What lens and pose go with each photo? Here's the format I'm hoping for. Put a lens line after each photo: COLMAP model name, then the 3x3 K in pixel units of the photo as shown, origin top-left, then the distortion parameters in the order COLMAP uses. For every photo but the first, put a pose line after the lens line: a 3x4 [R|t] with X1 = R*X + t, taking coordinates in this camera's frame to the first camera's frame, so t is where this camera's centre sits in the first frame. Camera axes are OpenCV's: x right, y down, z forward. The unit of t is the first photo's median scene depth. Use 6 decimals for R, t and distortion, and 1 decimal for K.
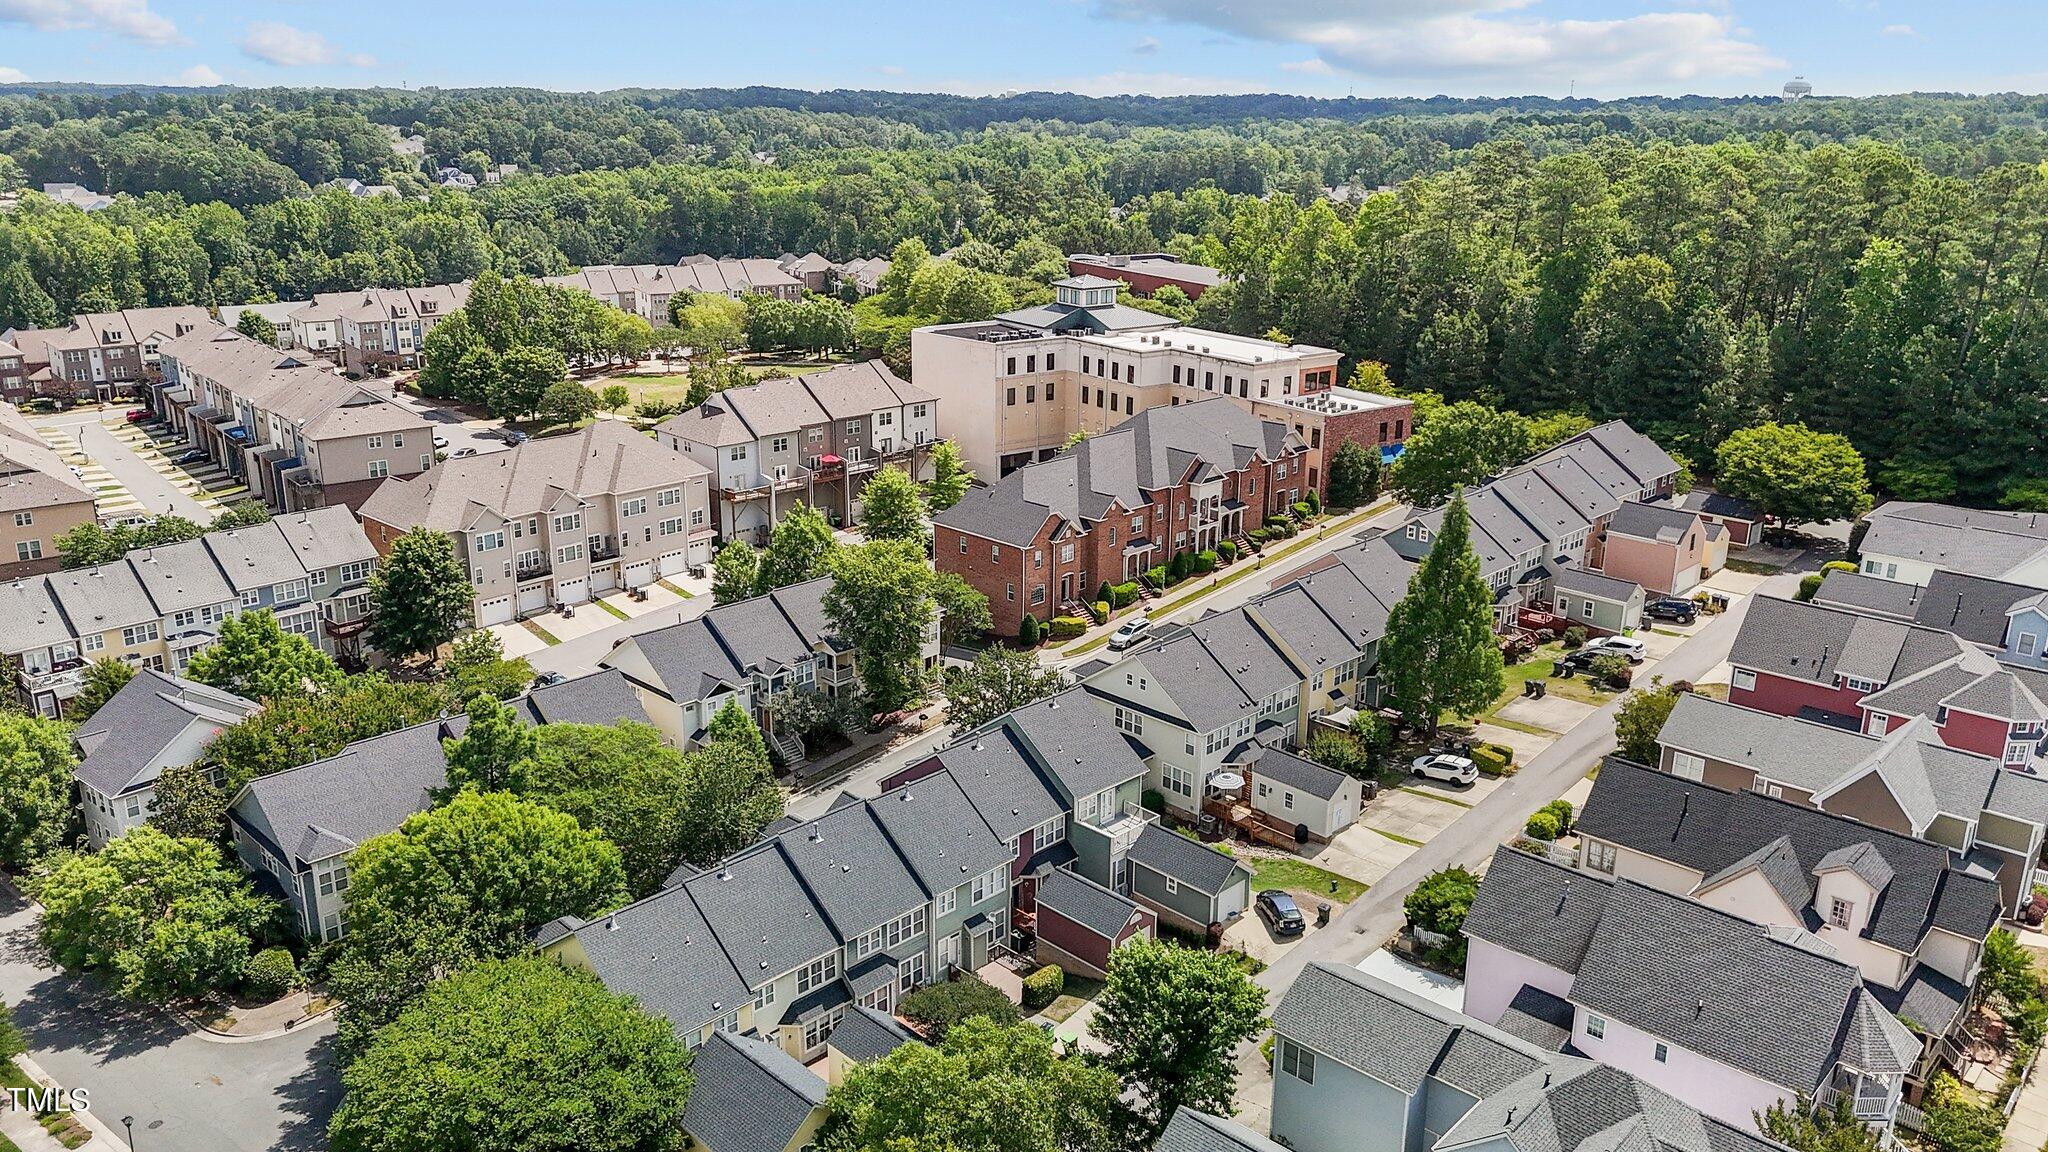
lens RADIAL K [[1469.2, 0, 1020.8], [0, 1469.2, 540.3], [0, 0, 1]] dist [0.082453, -0.115290]
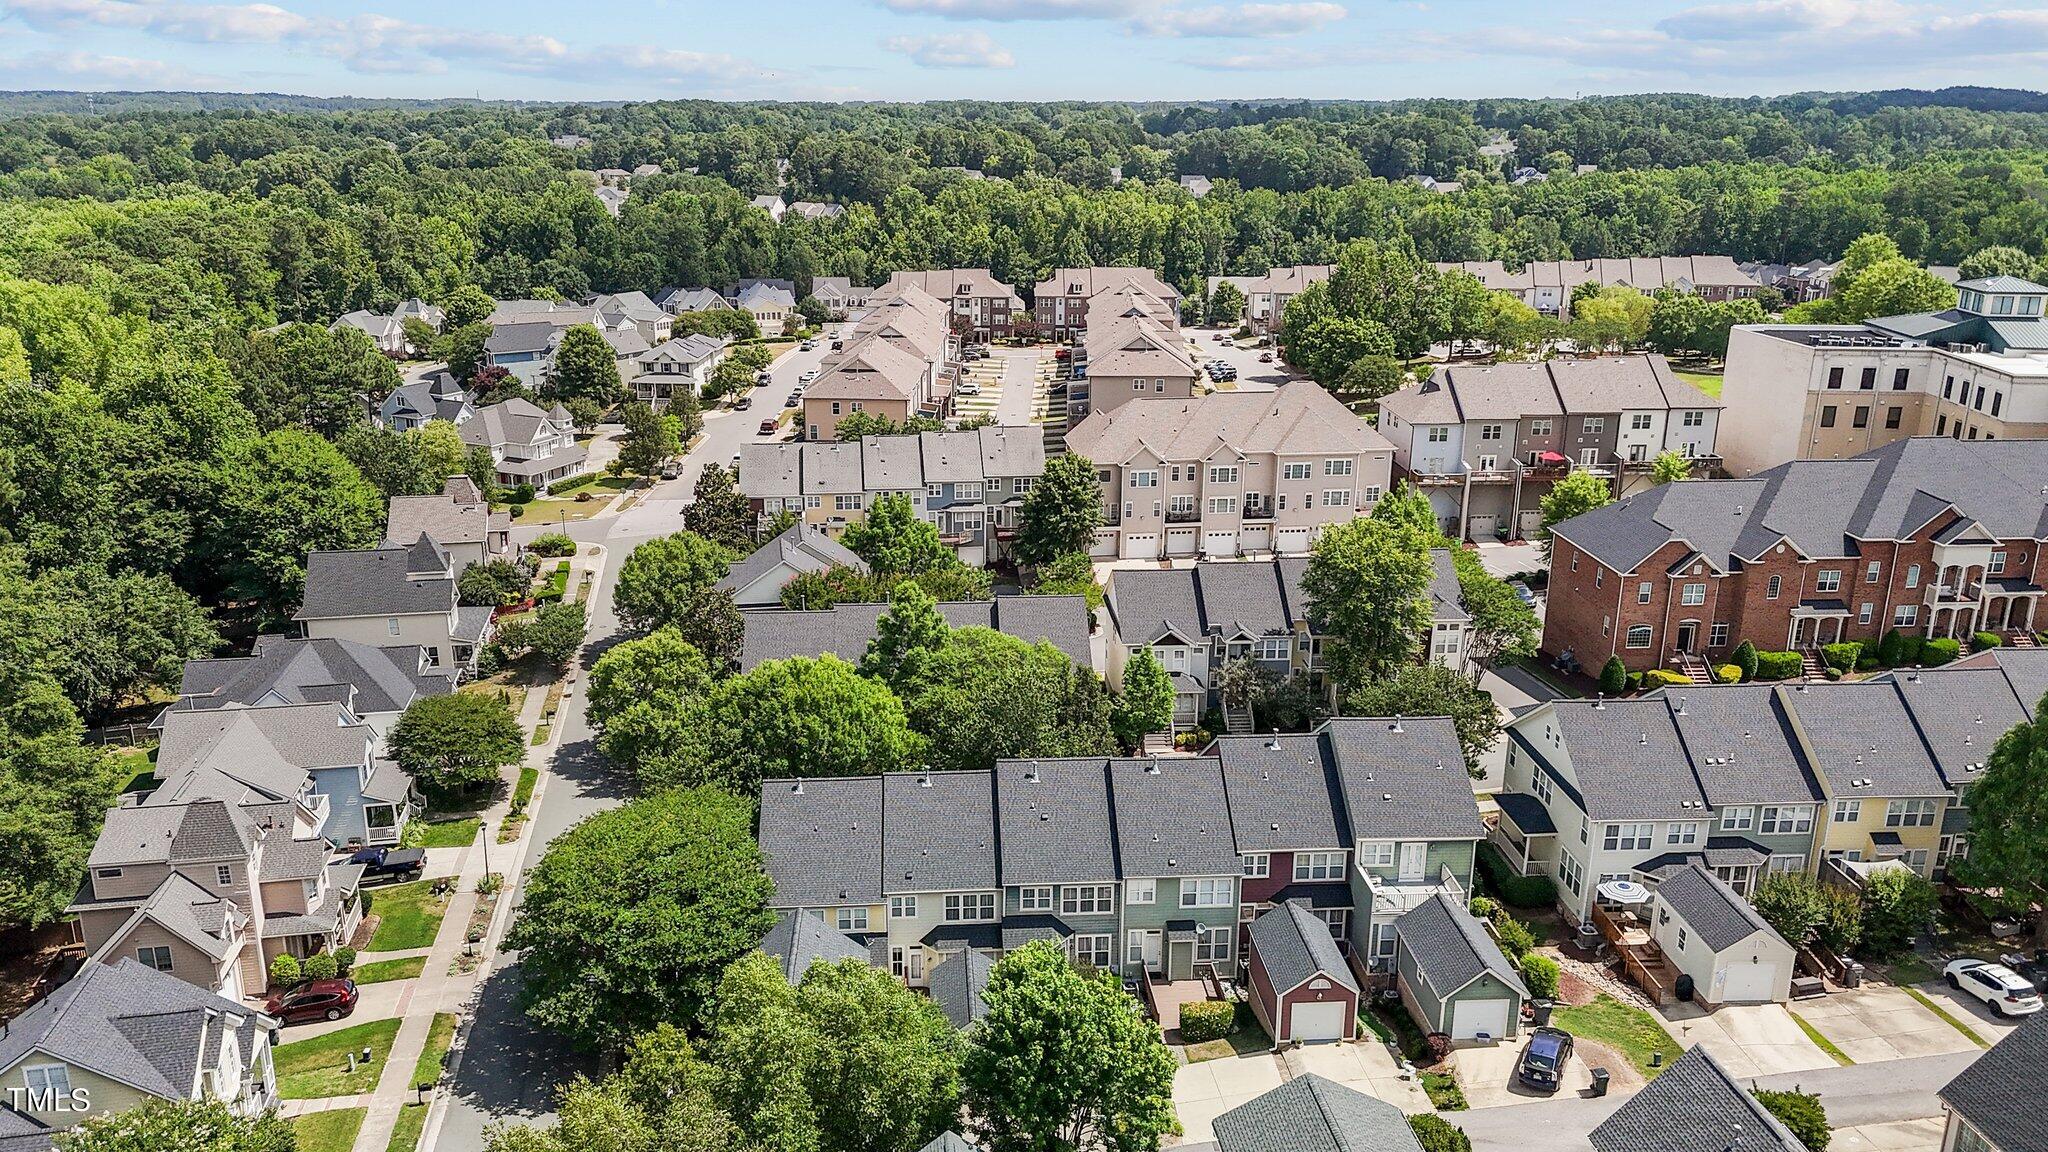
lens RADIAL K [[1479.8, 0, 1032.5], [0, 1479.8, 562.9], [0, 0, 1]] dist [0.090035, -0.121393]
pose [[0.761304, 0.184323, -0.621643, 0.242834], [-0.180383, 0.981103, 0.069998, 0.000048], [0.622798, 0.058843, 0.780167, 0.142297]]
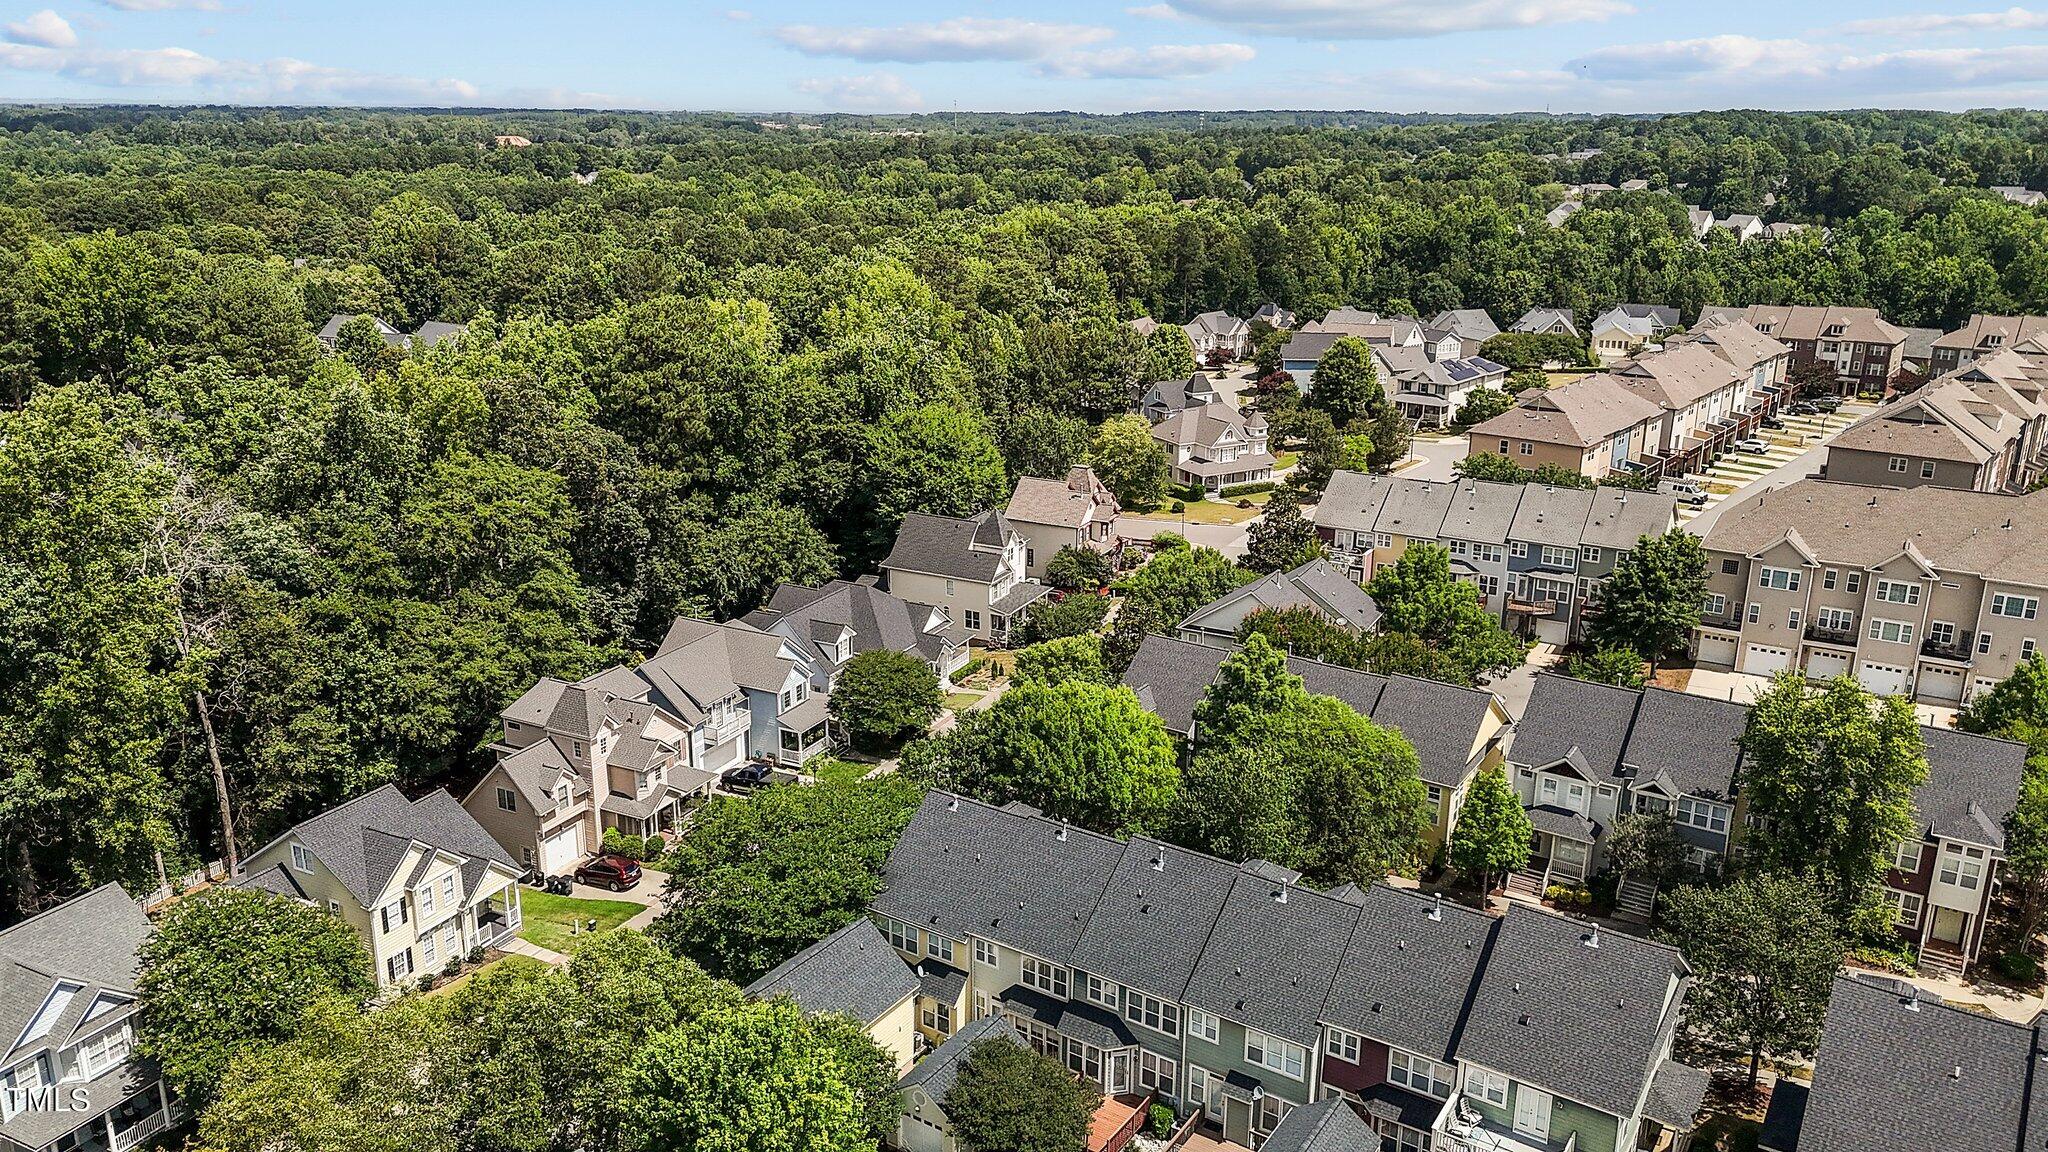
lens RADIAL K [[1479.8, 0, 1032.5], [0, 1479.8, 562.9], [0, 0, 1]] dist [0.090035, -0.121393]
pose [[0.212613, 0.271433, -0.938680, 0.344944], [-0.274423, 0.938568, 0.209243, -0.069383], [0.937810, 0.213108, 0.274039, 0.374916]]
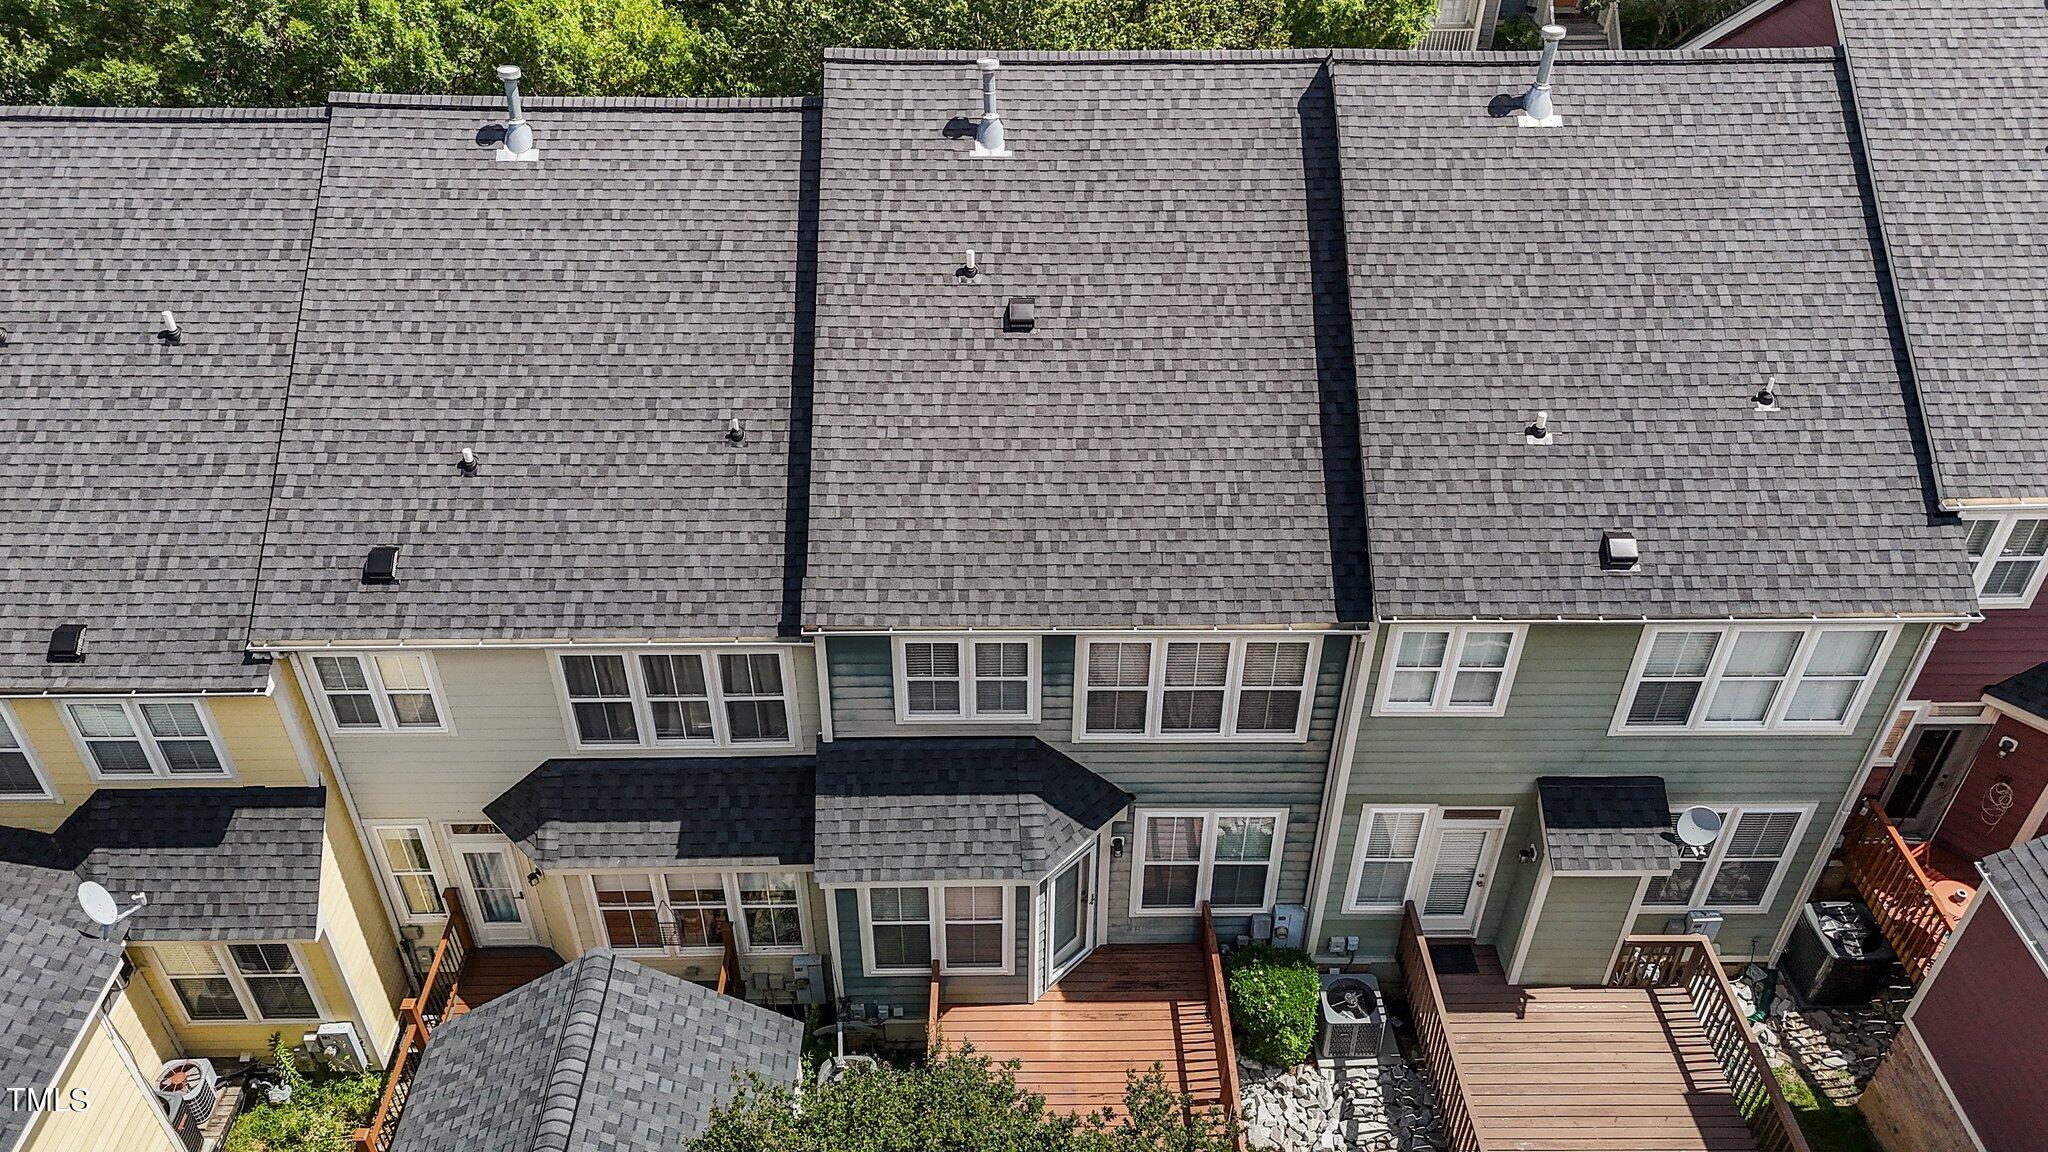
lens RADIAL K [[1479.8, 0, 1032.5], [0, 1479.8, 562.9], [0, 0, 1]] dist [0.090035, -0.121393]
pose [[0.722148, 0.419507, -0.550015, 0.006705], [-0.193473, 0.885876, 0.421653, 0.093369], [0.664132, -0.198083, 0.720897, 0.476272]]
